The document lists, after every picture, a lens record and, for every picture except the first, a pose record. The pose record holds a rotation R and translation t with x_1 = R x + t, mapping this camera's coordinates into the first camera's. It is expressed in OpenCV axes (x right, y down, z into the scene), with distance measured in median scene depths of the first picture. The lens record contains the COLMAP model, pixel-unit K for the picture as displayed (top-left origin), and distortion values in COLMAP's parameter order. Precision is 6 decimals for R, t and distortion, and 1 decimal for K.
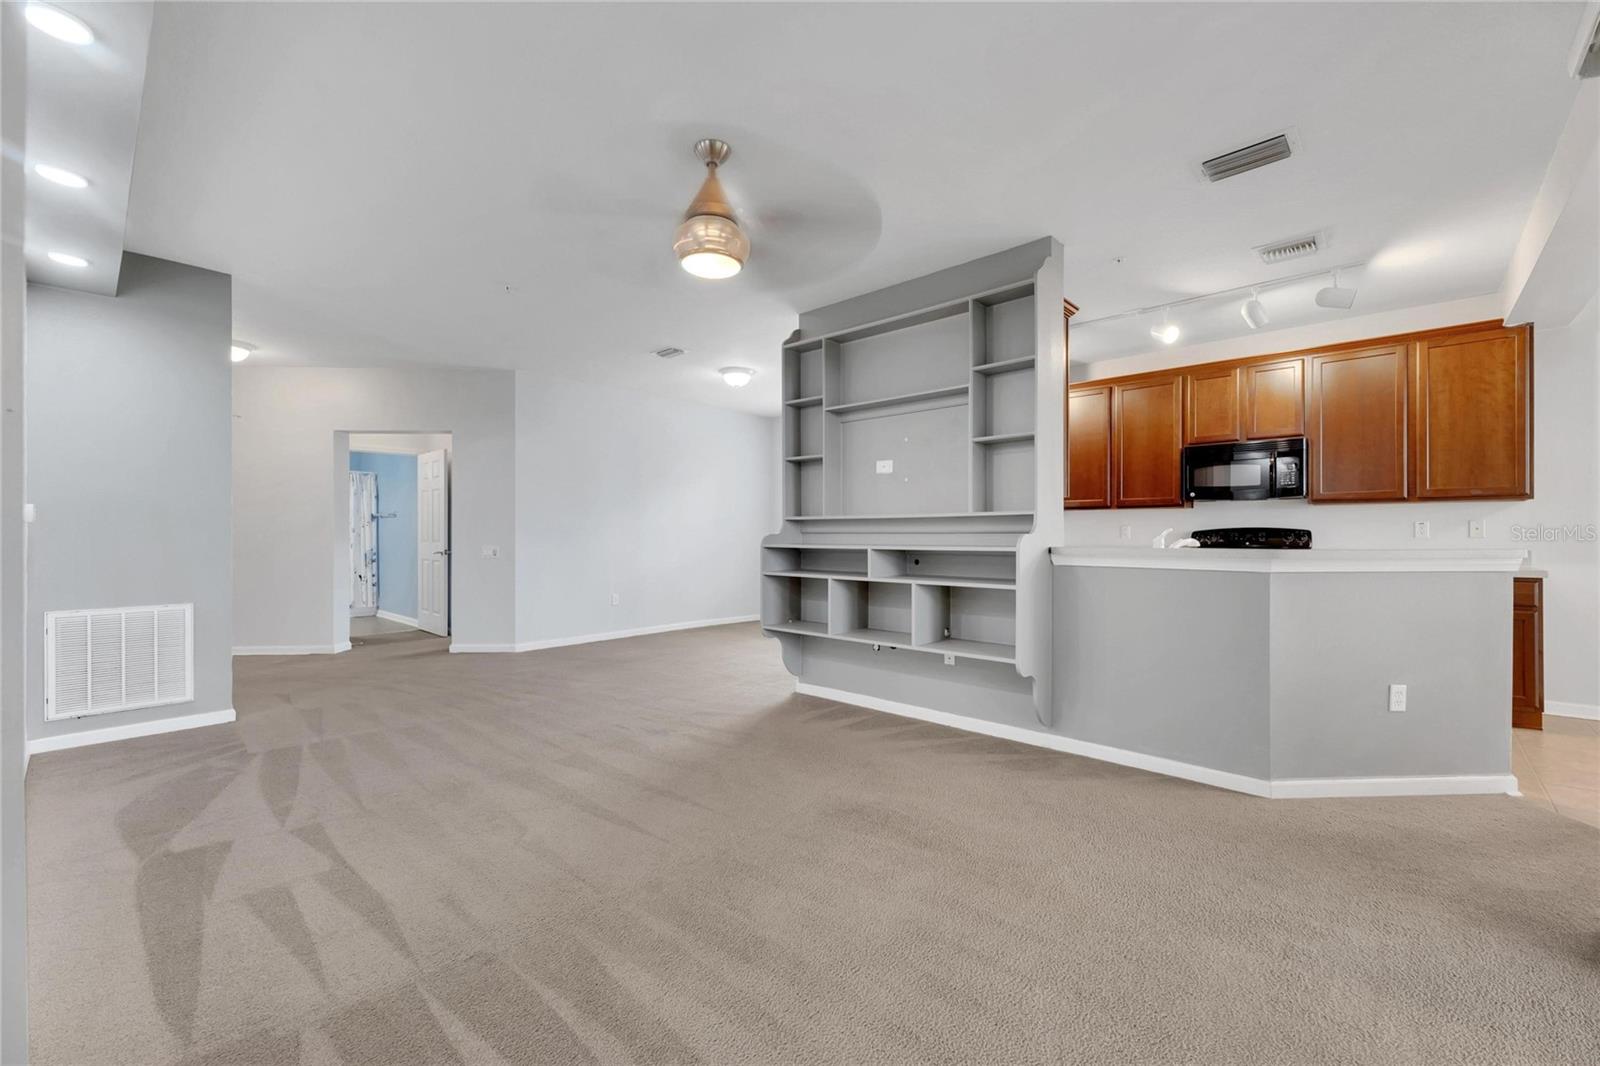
lens RADIAL K [[648.8, 0, 797.3], [0, 648.8, 534.0], [0, 0, 1]] dist [0.004358, -0.000801]
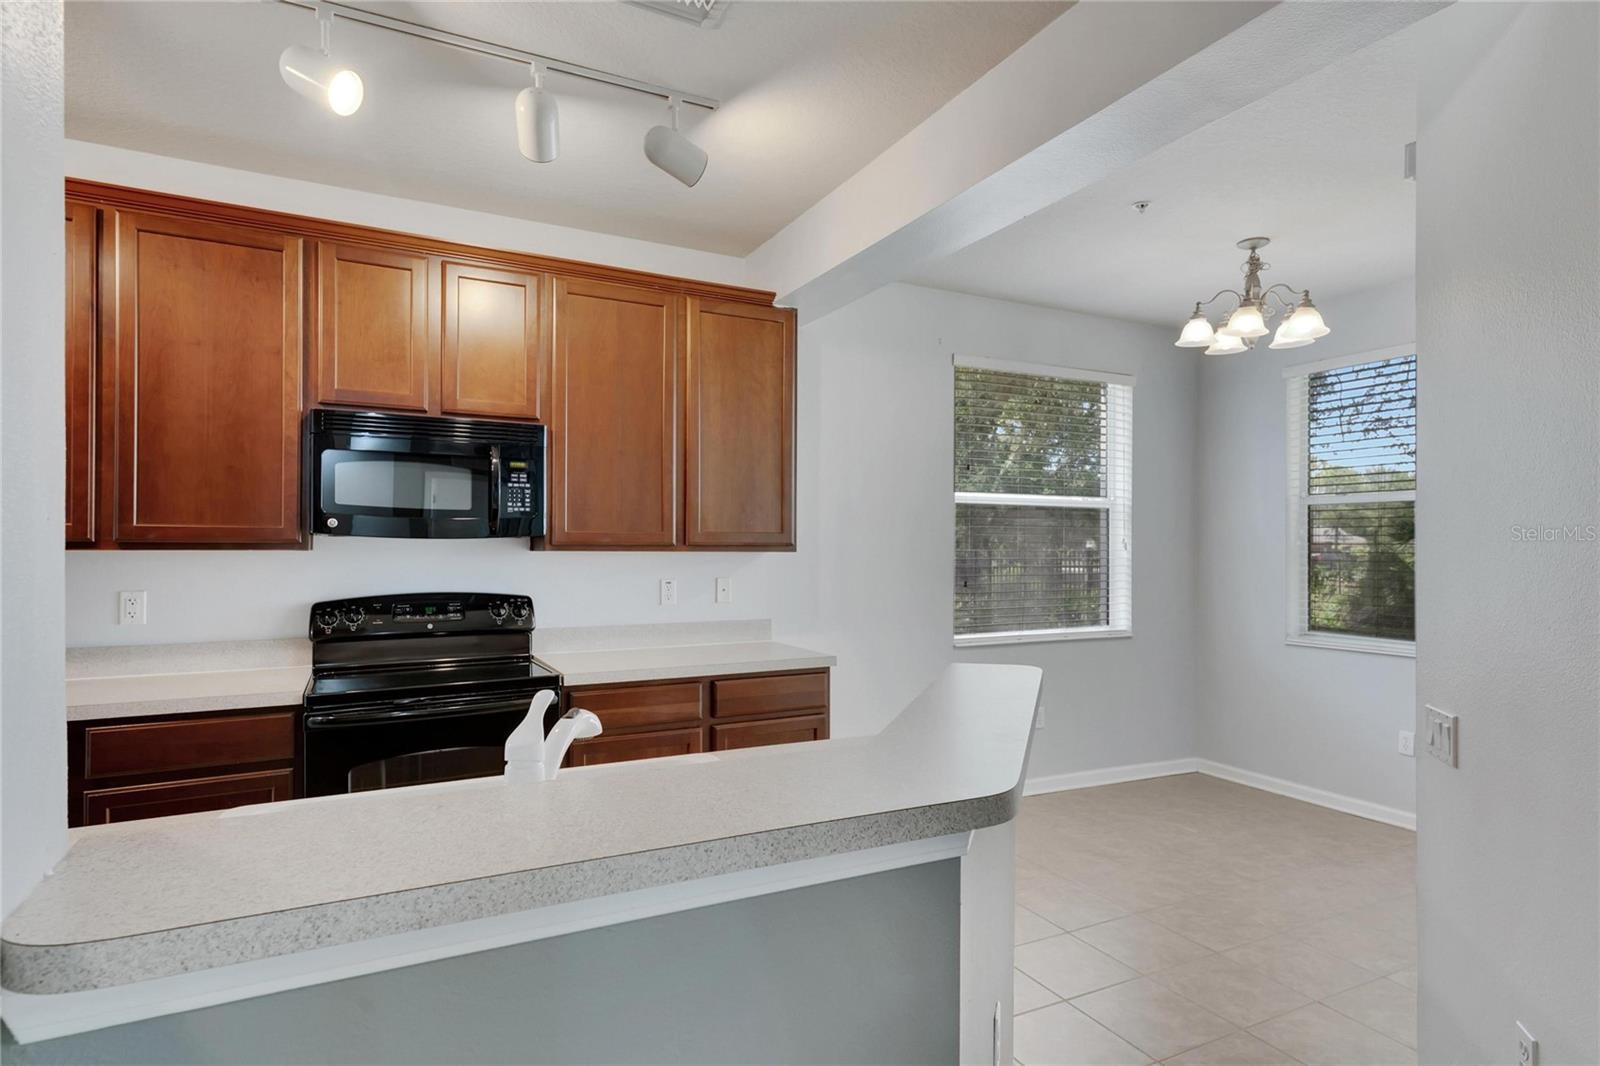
lens RADIAL K [[848.8, 0, 807.9], [0, 848.8, 536.9], [0, 0, 1]] dist [0.003238, -0.000004]
pose [[0.340813, 0.012780, 0.940044, 0.227434], [-0.005153, 0.999918, -0.011726, -0.054945], [-0.940117, -0.000848, 0.340851, 0.617337]]
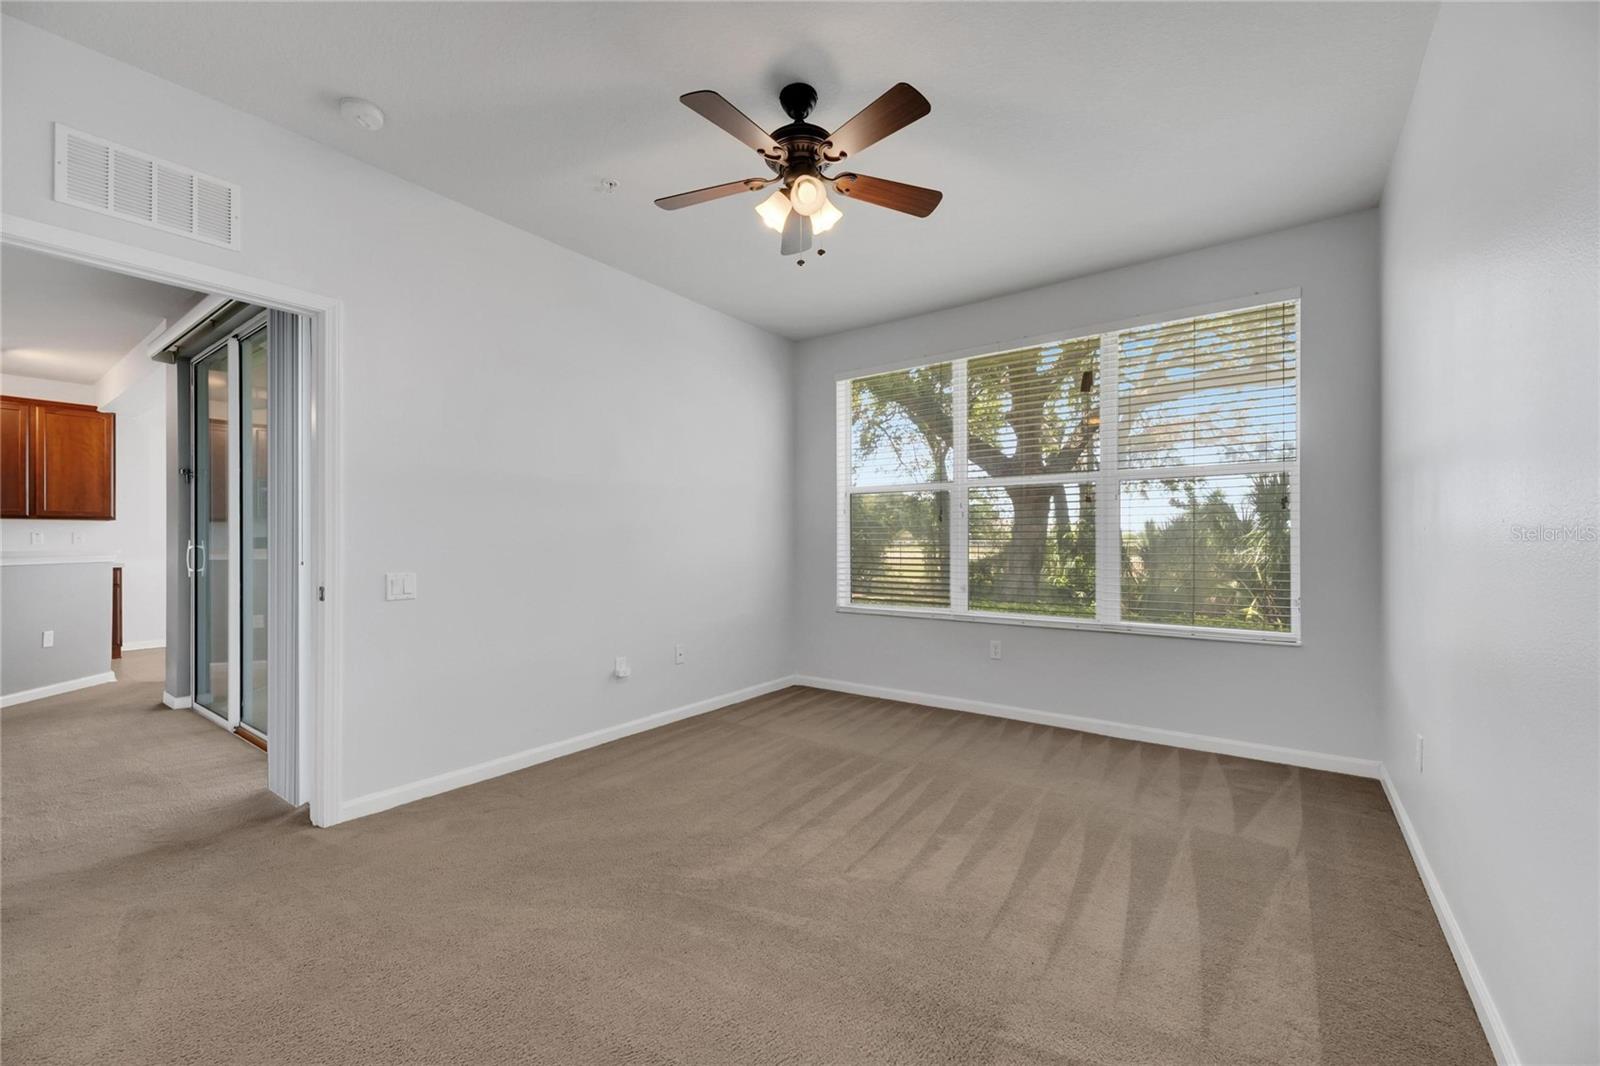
lens RADIAL K [[648.8, 0, 809.9], [0, 648.8, 544.4], [0, 0, 1]] dist [0.004358, -0.000801]
pose [[-0.112764, -0.007225, 0.993595, -0.654793], [-0.007577, 0.999951, 0.006411, -0.015871], [-0.993593, -0.006805, -0.112814, -0.518608]]
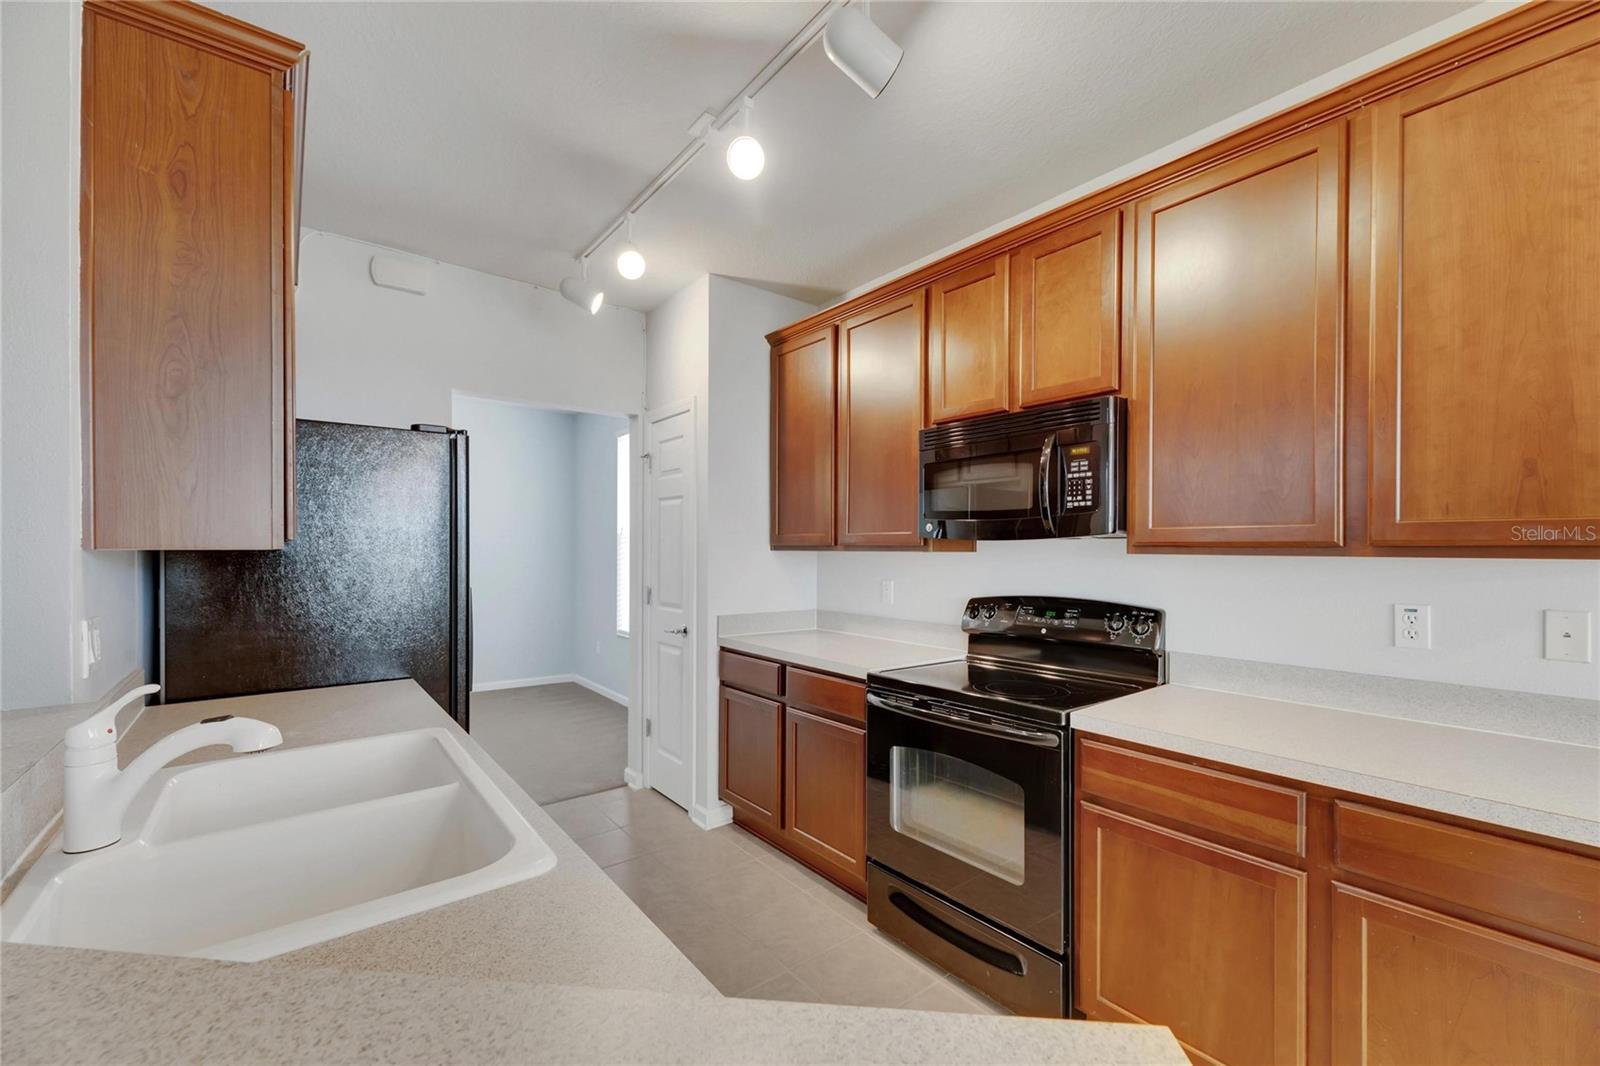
lens RADIAL K [[648.8, 0, 810.7], [0, 648.8, 547.2], [0, 0, 1]] dist [0.004358, -0.000801]
pose [[0.988145, 0.002785, -0.153501, 0.711108], [-0.002626, 0.999996, 0.001239, -0.054830], [0.153504, -0.000821, 0.988148, 0.607379]]
